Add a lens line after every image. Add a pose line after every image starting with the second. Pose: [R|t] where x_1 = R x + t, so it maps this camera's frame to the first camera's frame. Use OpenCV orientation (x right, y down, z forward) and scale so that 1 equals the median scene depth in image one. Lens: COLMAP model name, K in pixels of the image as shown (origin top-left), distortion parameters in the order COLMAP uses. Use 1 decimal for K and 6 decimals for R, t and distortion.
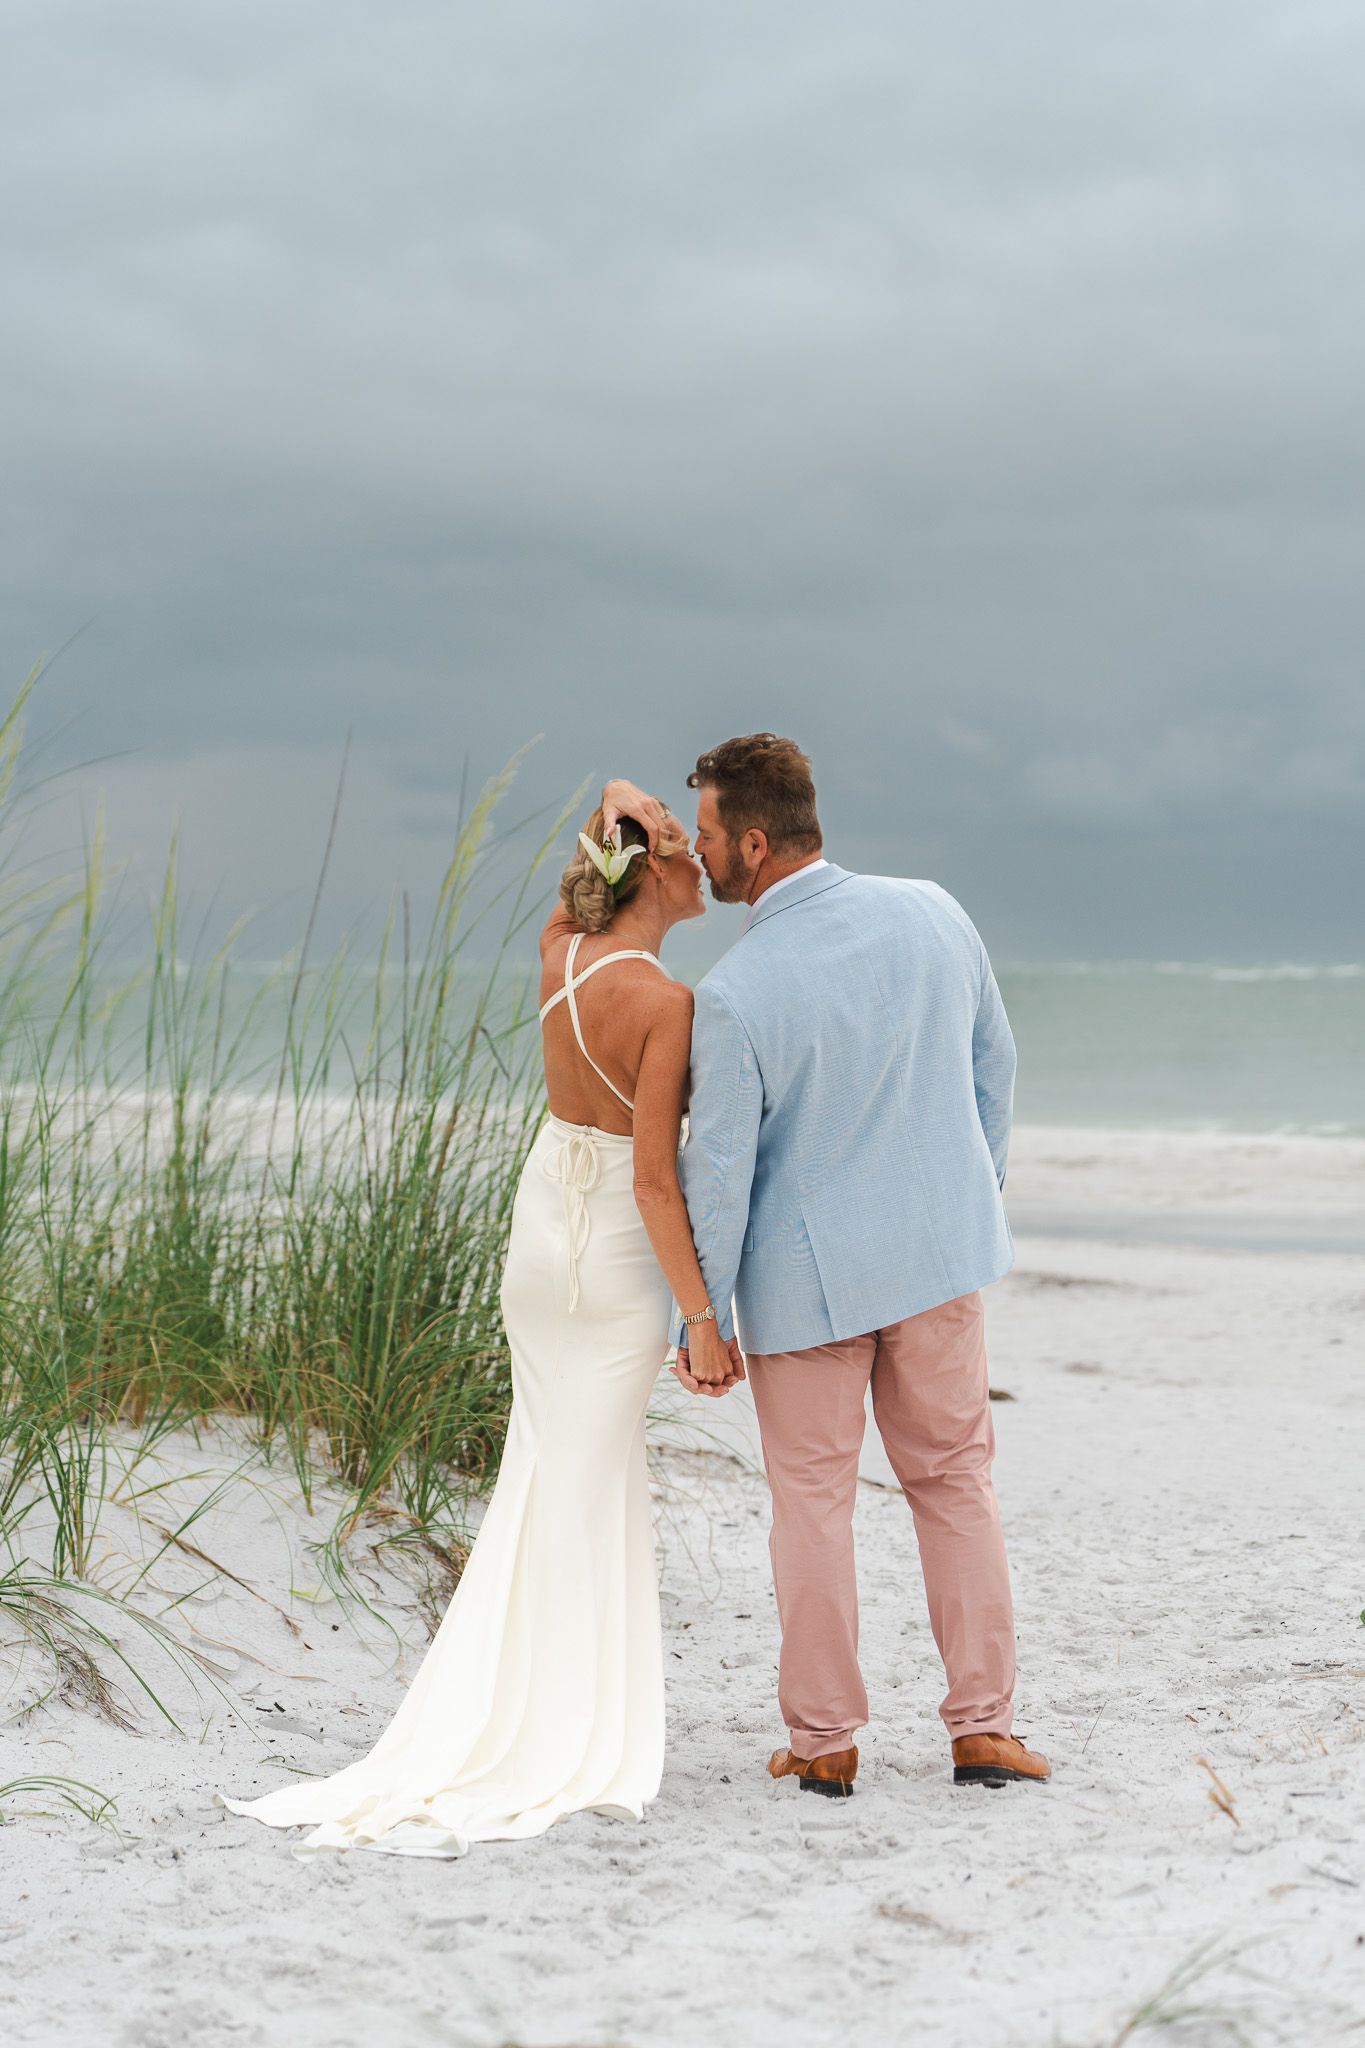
lens RADIAL K [[3955.9, 0, 682.8], [0, 3955.9, 1024.6], [0, 0, 1]] dist [-0.050877, 0.000000]
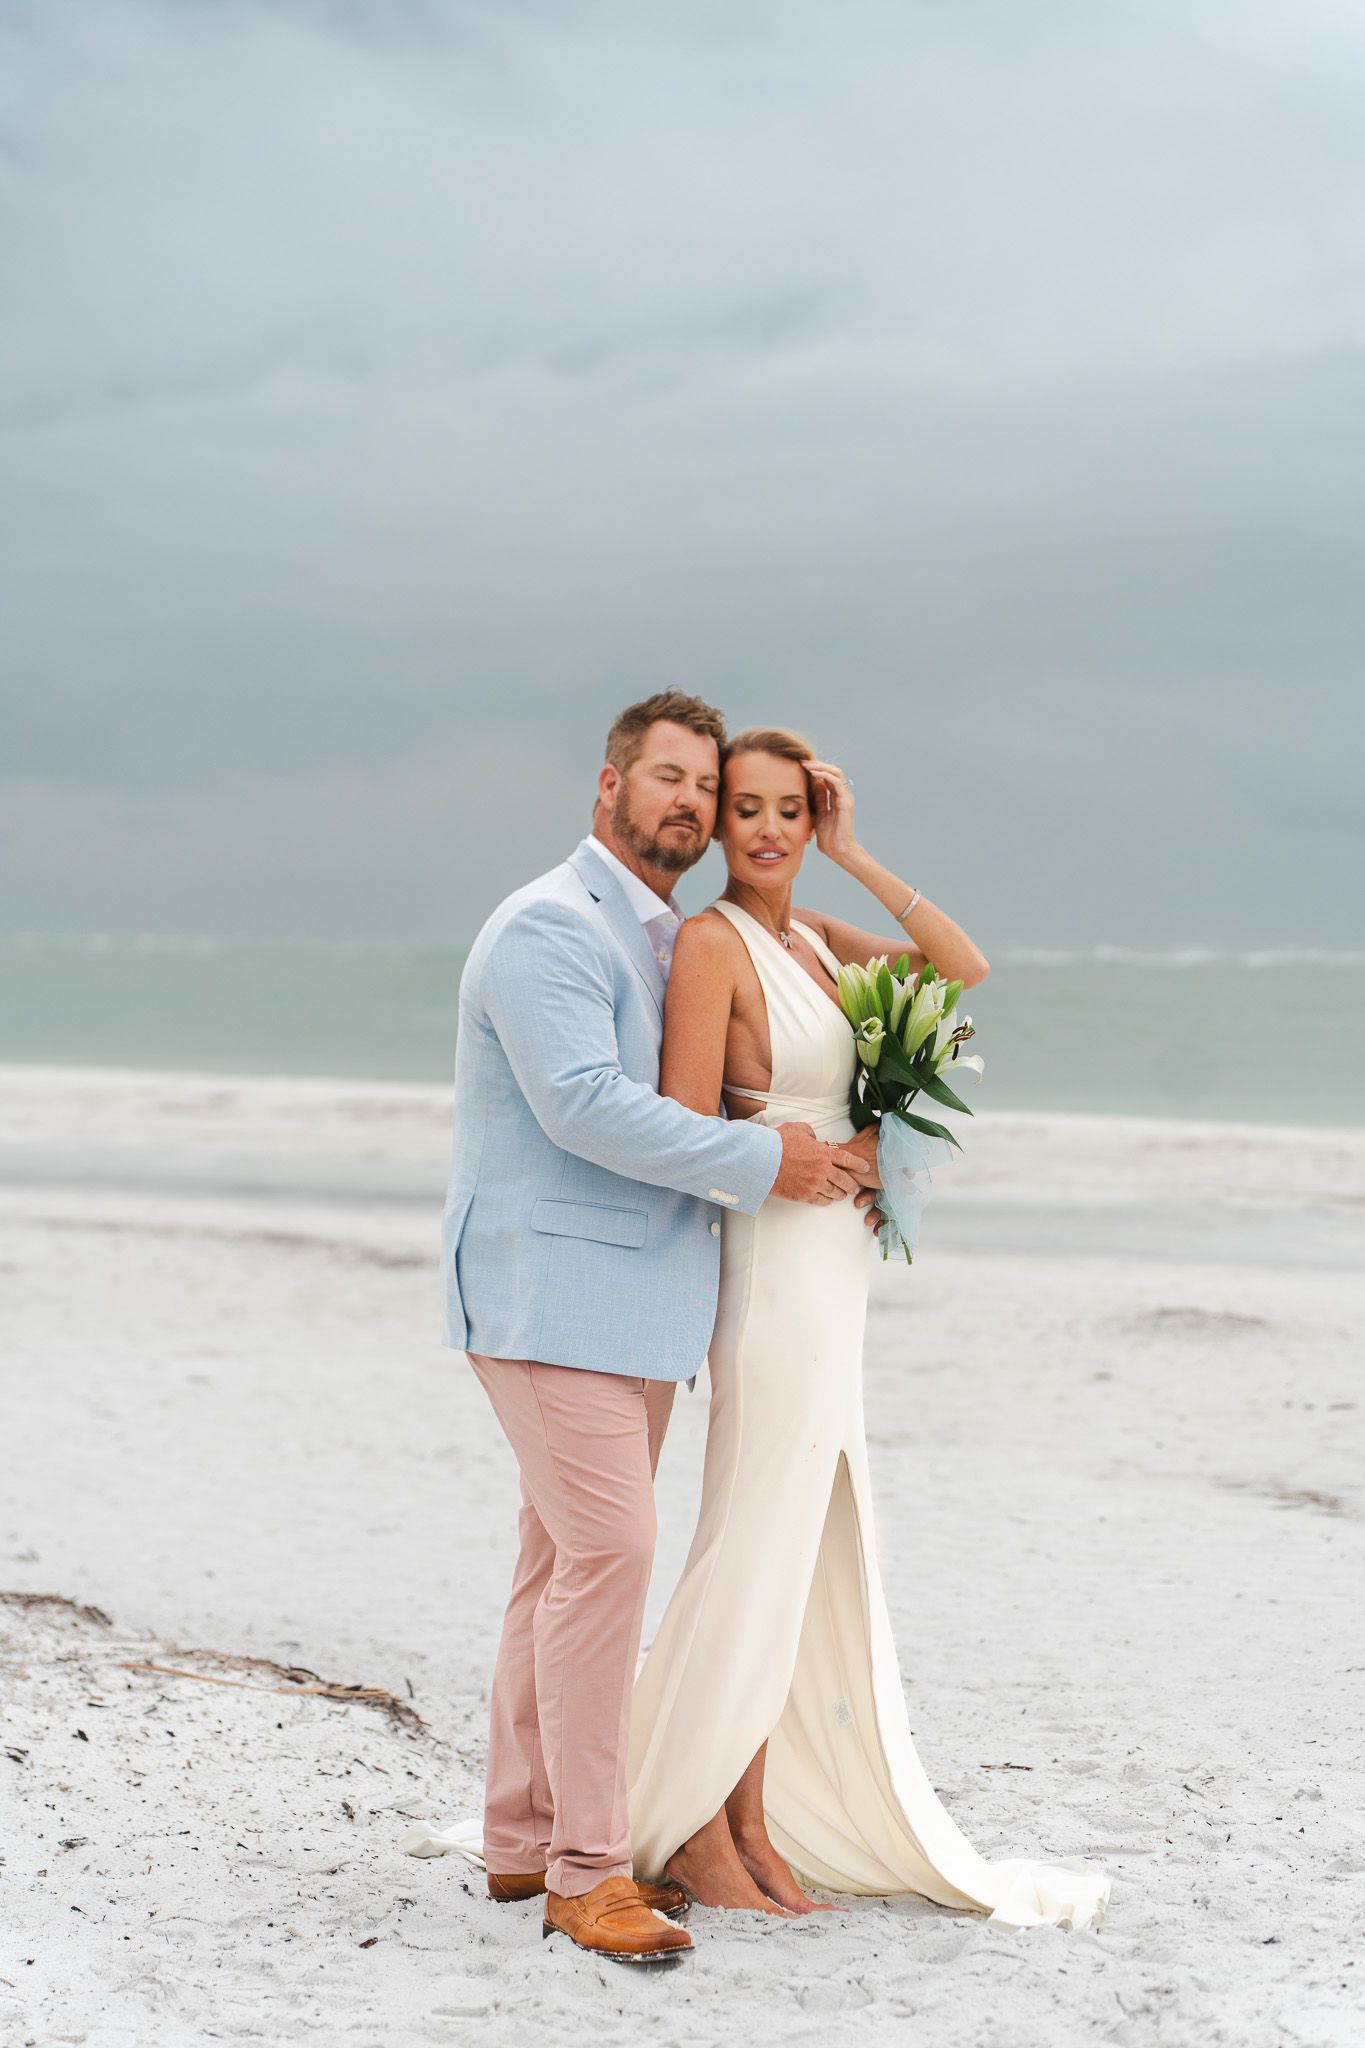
lens RADIAL K [[4266.0, 0, 681.9], [0, 4266.0, 1025.6], [0, 0, 1]] dist [-0.019722, 0.000000]
pose [[0.998007, 0.009230, 0.062418, 0.039590], [-0.009688, 0.999928, 0.007039, 0.009810], [-0.062348, -0.007630, 0.998025, 0.225172]]
